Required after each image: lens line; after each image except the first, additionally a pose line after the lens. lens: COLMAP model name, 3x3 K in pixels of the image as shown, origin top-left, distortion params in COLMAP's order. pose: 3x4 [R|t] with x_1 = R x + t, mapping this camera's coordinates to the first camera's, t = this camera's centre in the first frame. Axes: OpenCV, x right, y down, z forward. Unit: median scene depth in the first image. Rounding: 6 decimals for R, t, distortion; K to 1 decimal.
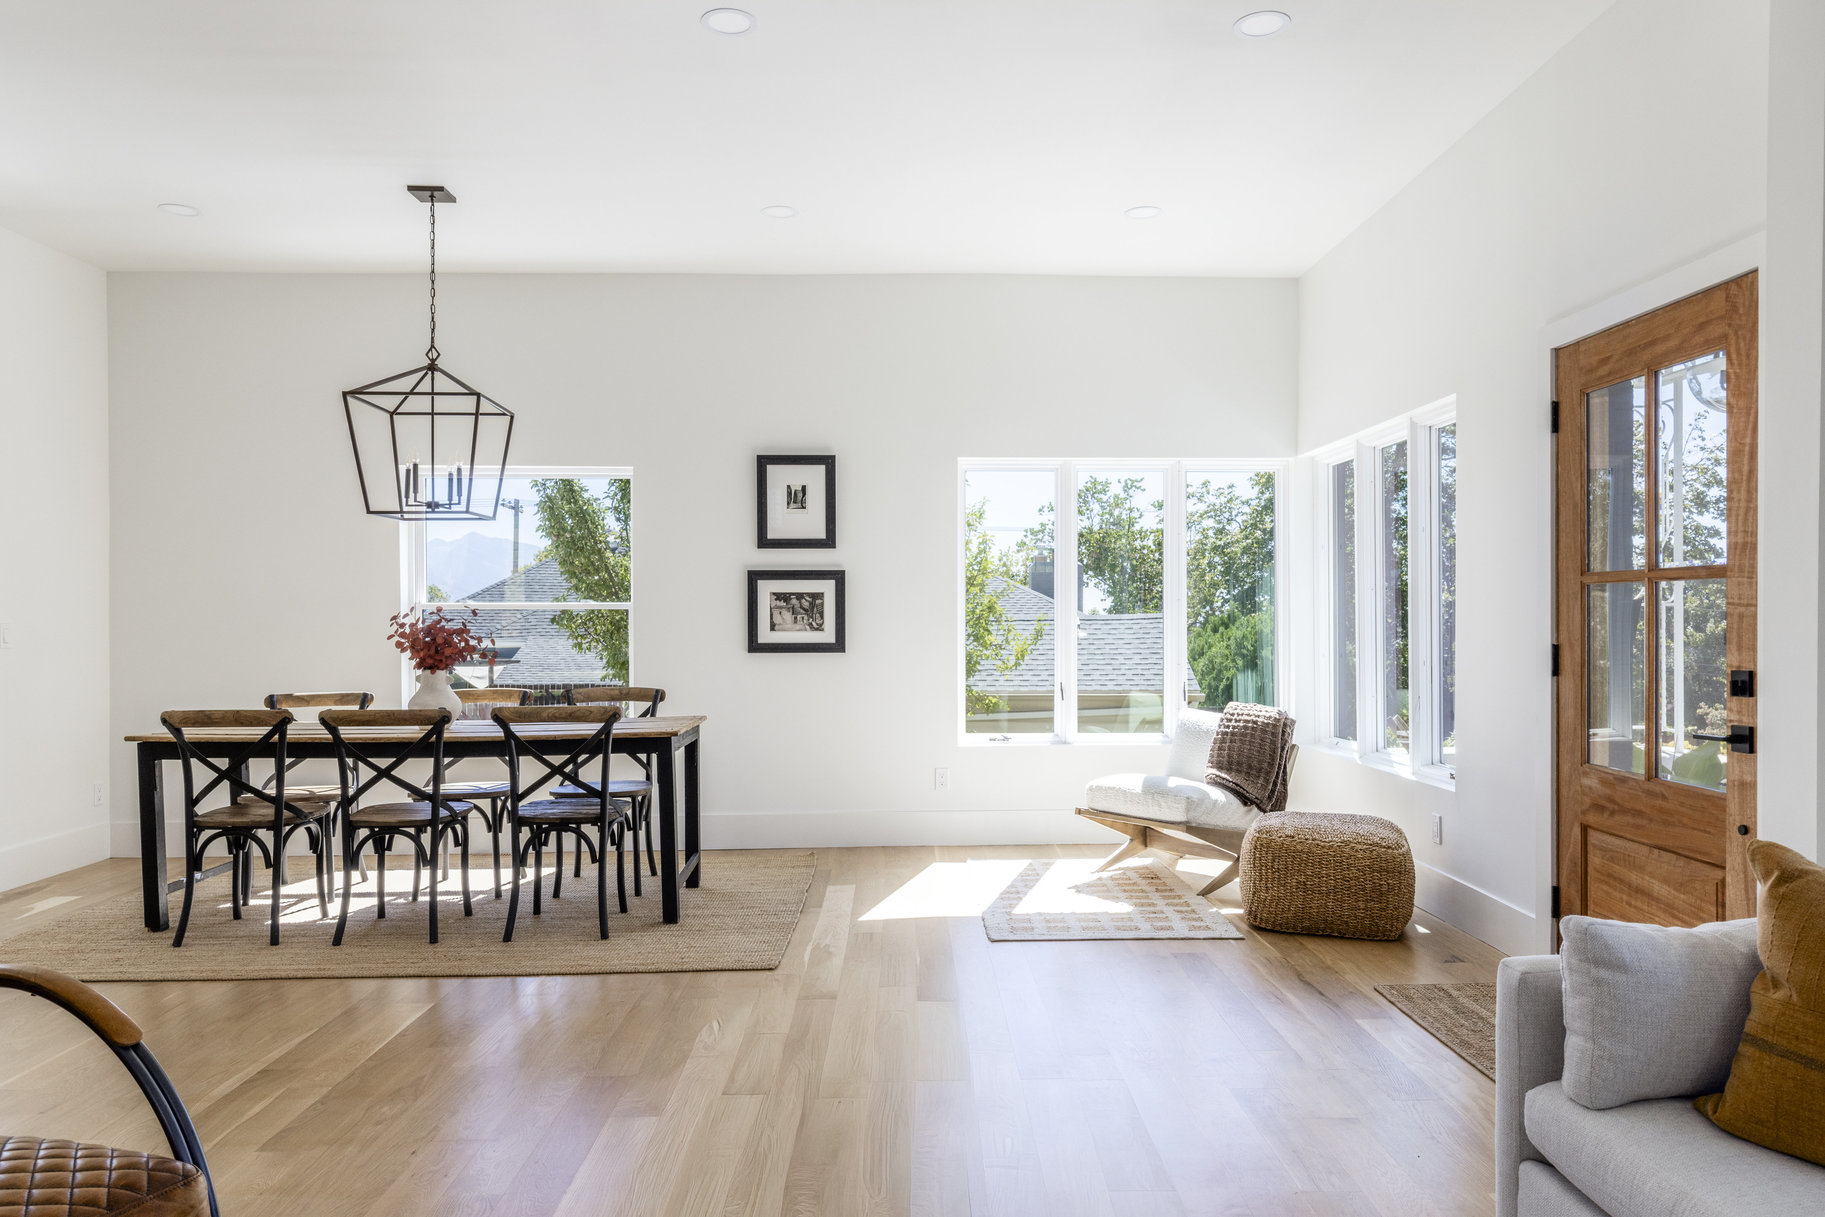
lens RADIAL K [[1189.4, 0, 922.0], [0, 1189.4, 615.3], [0, 0, 1]] dist [-0.000031, -0.002631]
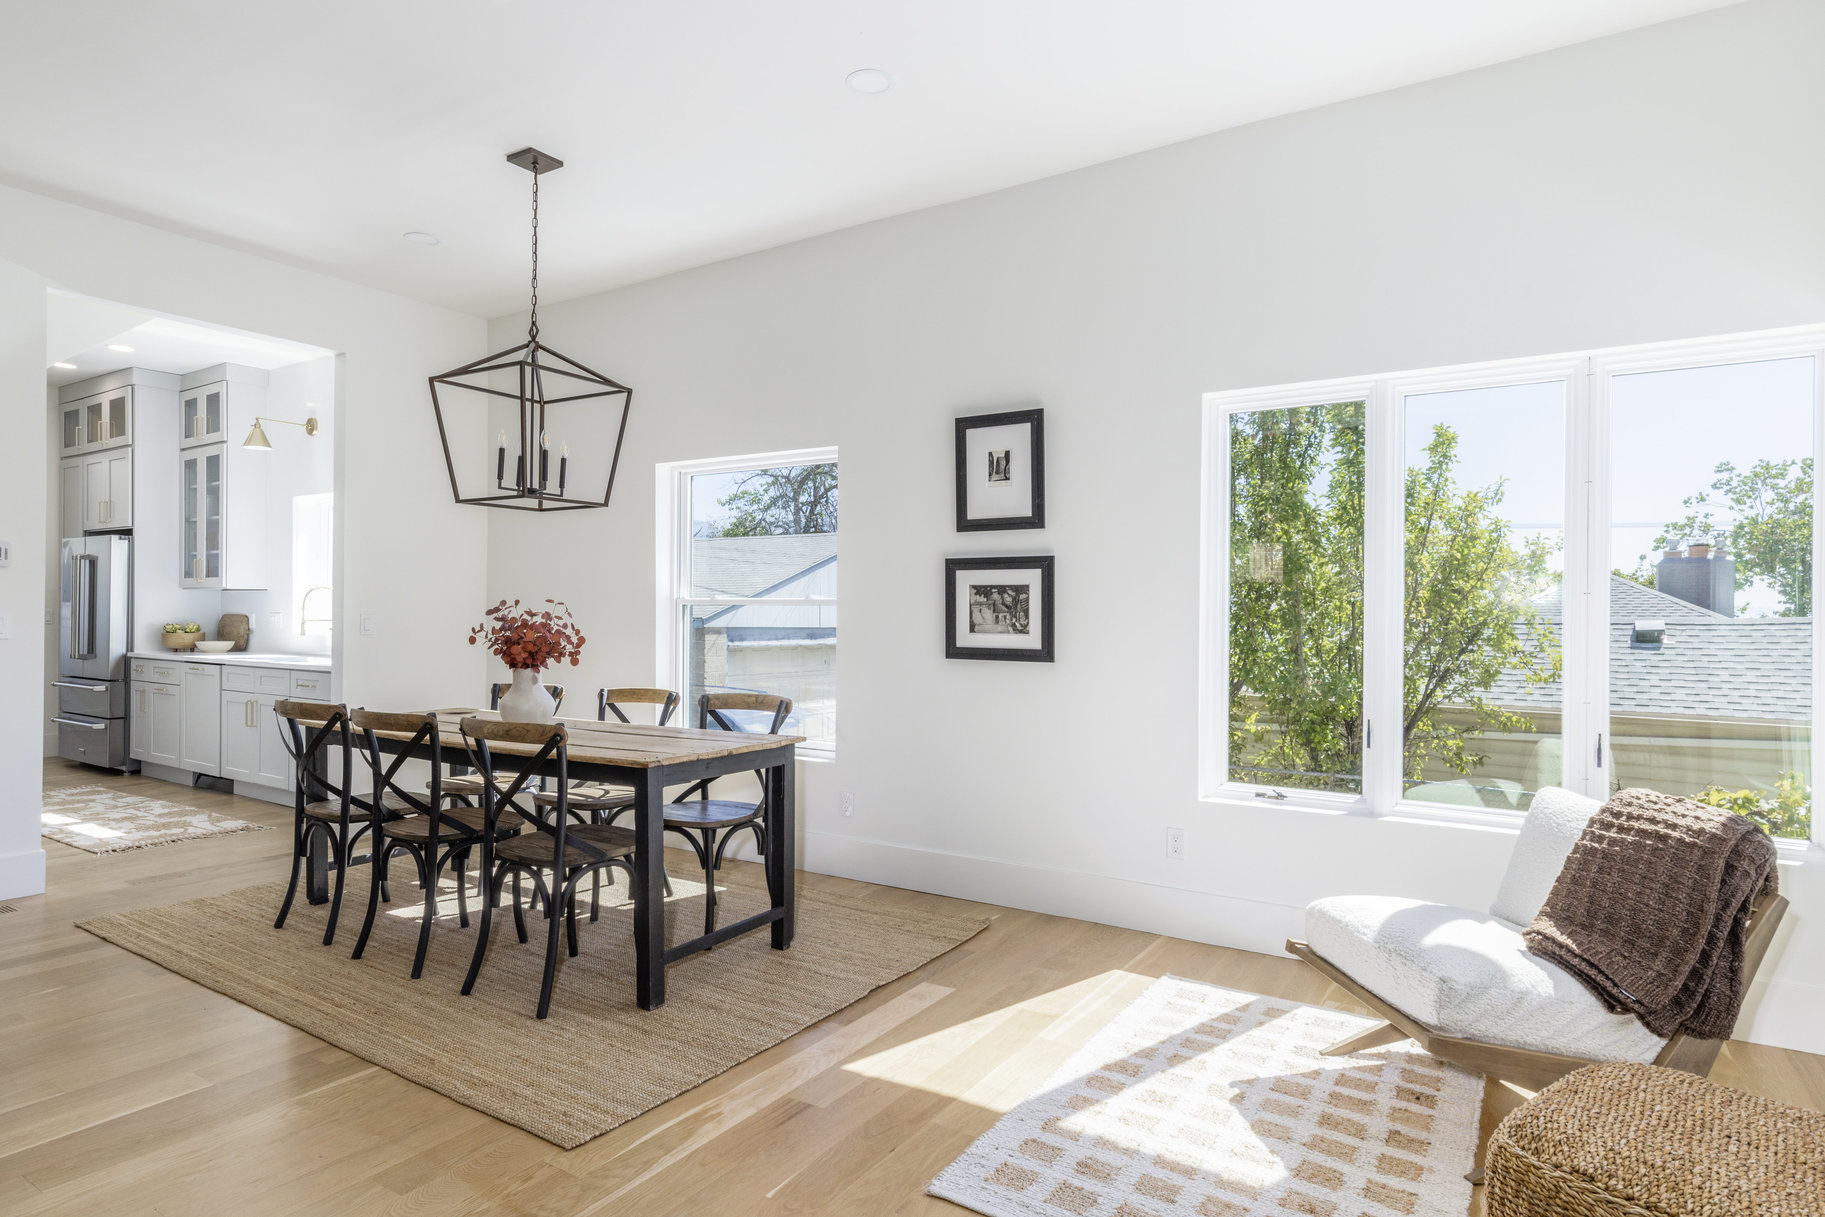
lens RADIAL K [[978.1, 0, 915.9], [0, 978.1, 607.4], [0, 0, 1]] dist [0.002558, -0.000452]
pose [[0.829903, 0.006404, -0.557871, 0.216288], [-0.009748, 0.999948, -0.003022, -0.001686], [0.557823, 0.007945, 0.829922, 0.422920]]
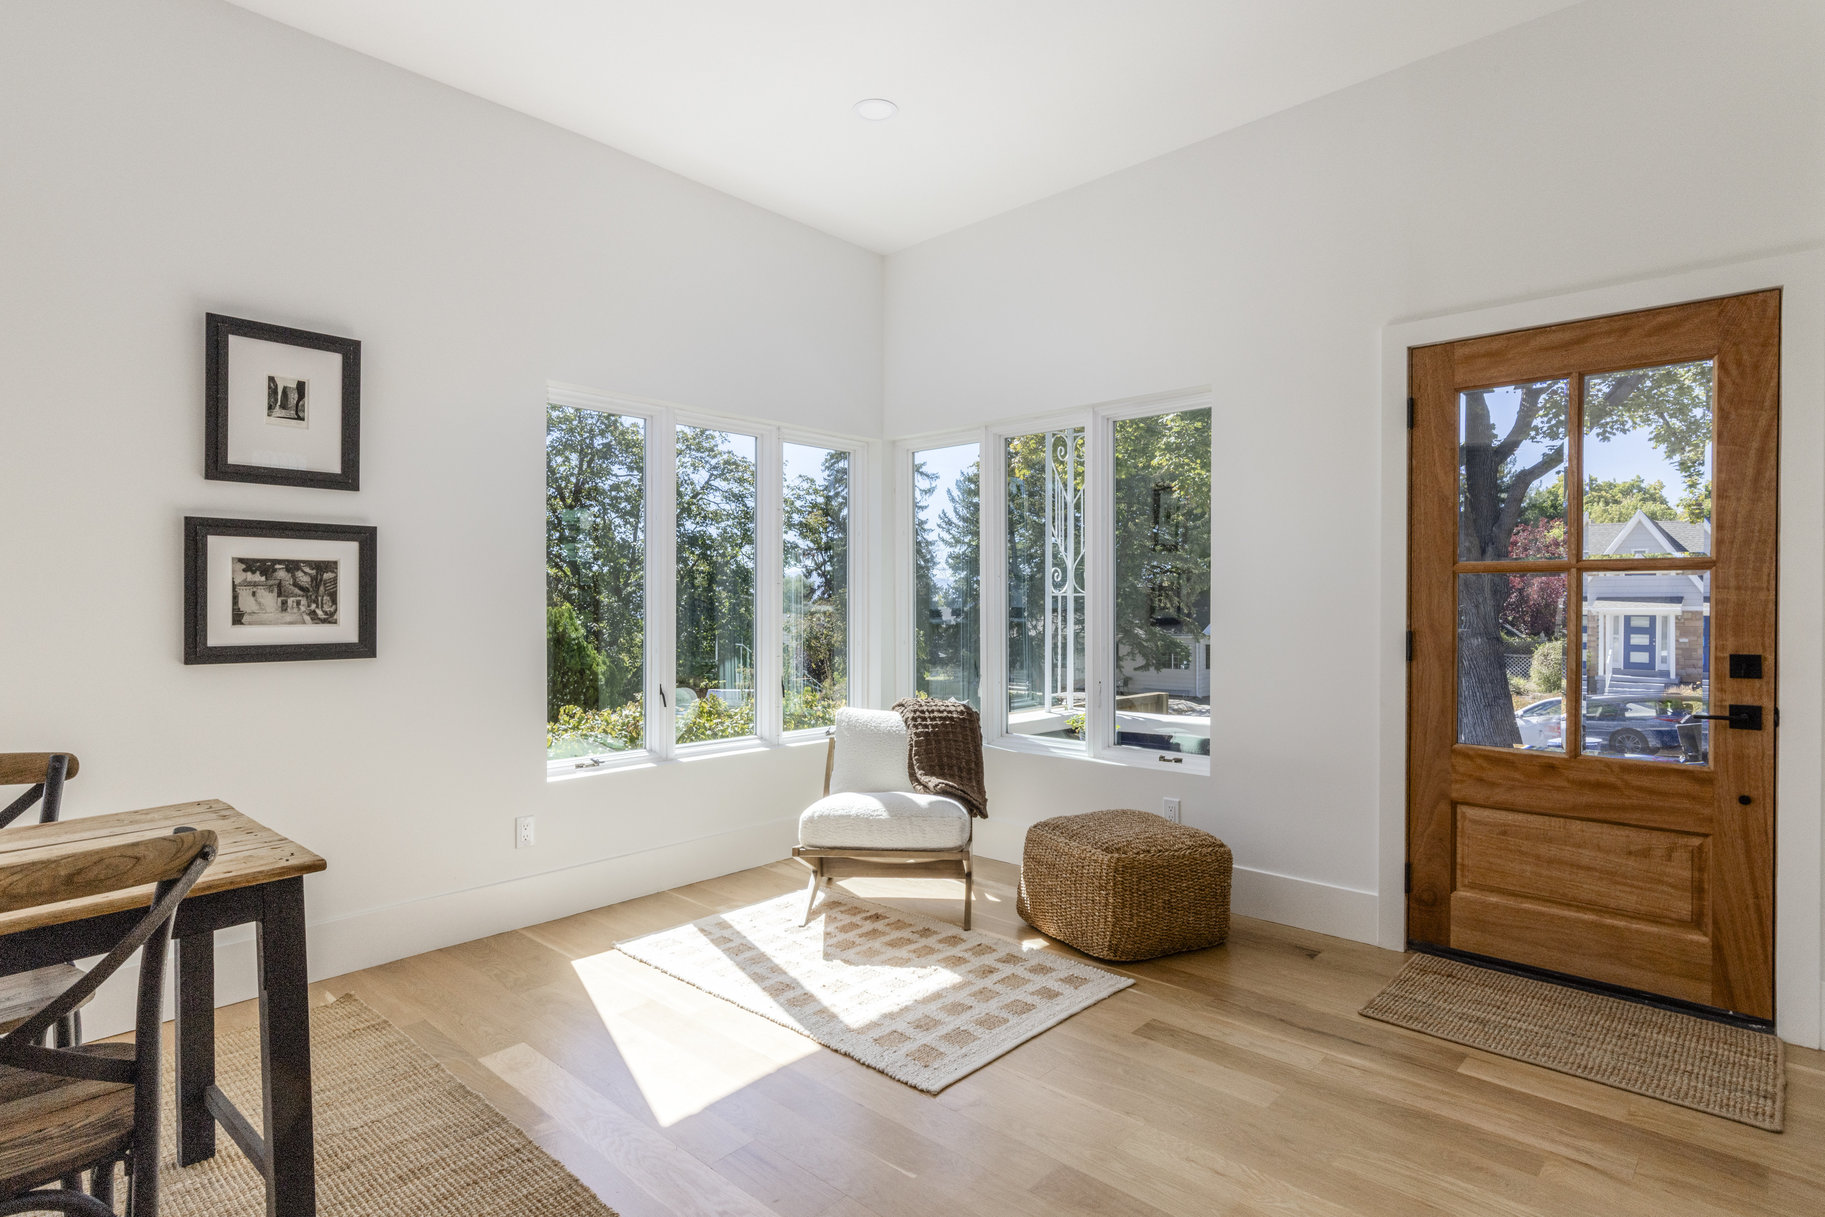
lens RADIAL K [[942.3, 0, 911.2], [0, 942.3, 607.2], [0, 0, 1]] dist [0.002824, -0.001613]
pose [[0.700493, 0.001621, 0.713658, -0.223103], [-0.004387, 0.999988, 0.002034, 0.002288], [-0.713646, -0.004556, 0.700492, 0.447510]]
